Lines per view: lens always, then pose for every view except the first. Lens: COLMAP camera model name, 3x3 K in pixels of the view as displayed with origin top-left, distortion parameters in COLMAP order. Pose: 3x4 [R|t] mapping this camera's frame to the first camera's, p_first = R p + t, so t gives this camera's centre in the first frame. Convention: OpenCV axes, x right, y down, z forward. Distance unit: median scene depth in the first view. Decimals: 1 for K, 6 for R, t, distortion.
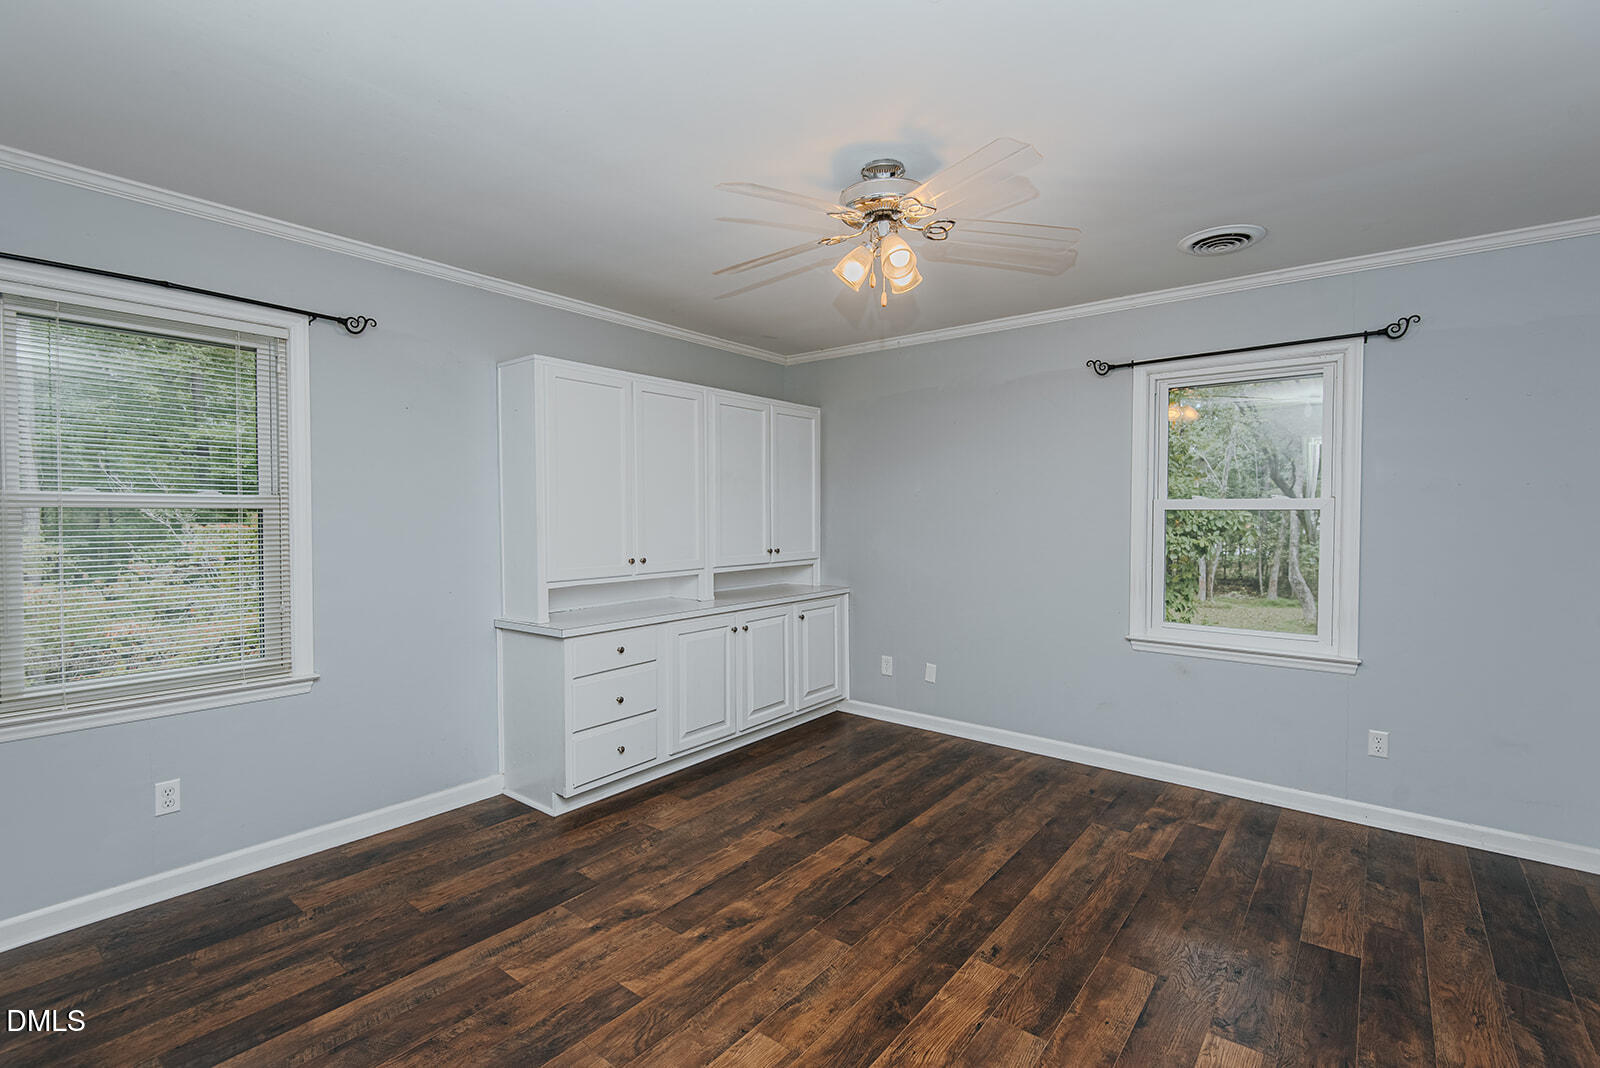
lens RADIAL K [[736.3, 0, 799.5], [0, 736.3, 528.0], [0, 0, 1]] dist [0.027290, -0.012836]
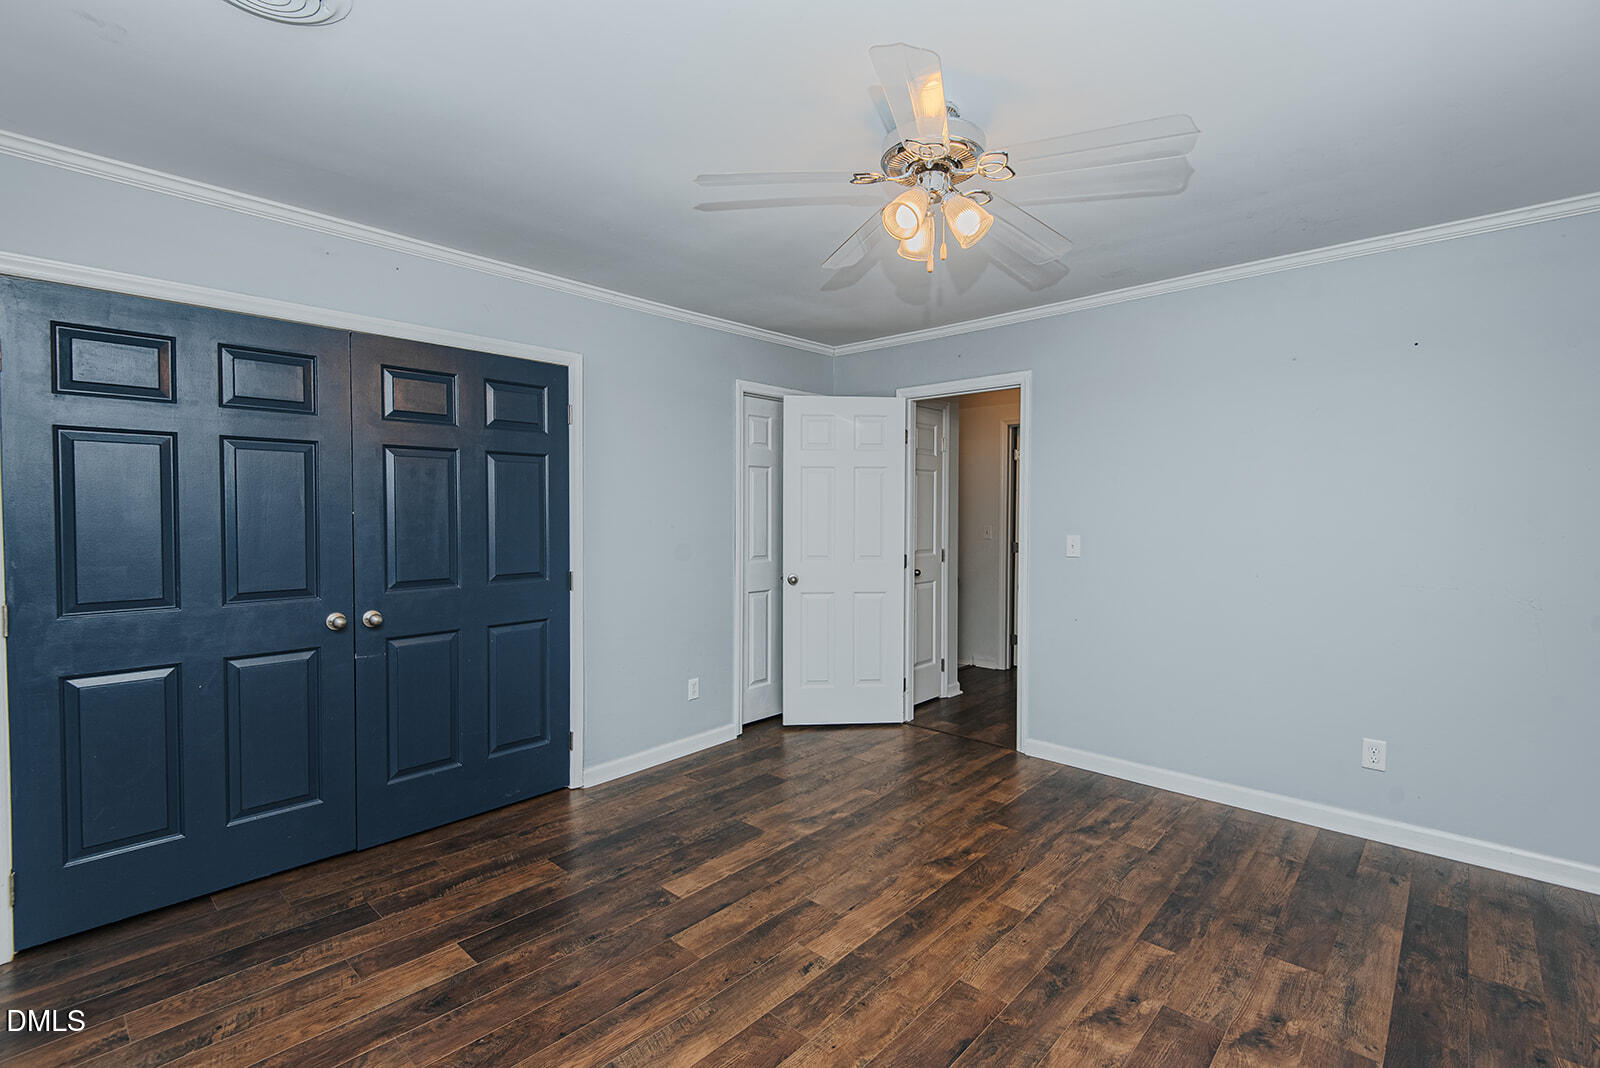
lens RADIAL K [[736.3, 0, 801.8], [0, 736.3, 529.2], [0, 0, 1]] dist [0.027290, -0.012836]
pose [[-0.997618, -0.006548, 0.068667, 0.210562], [-0.003309, 0.998881, 0.047180, -0.041971], [-0.068899, 0.046841, -0.996523, 1.950478]]
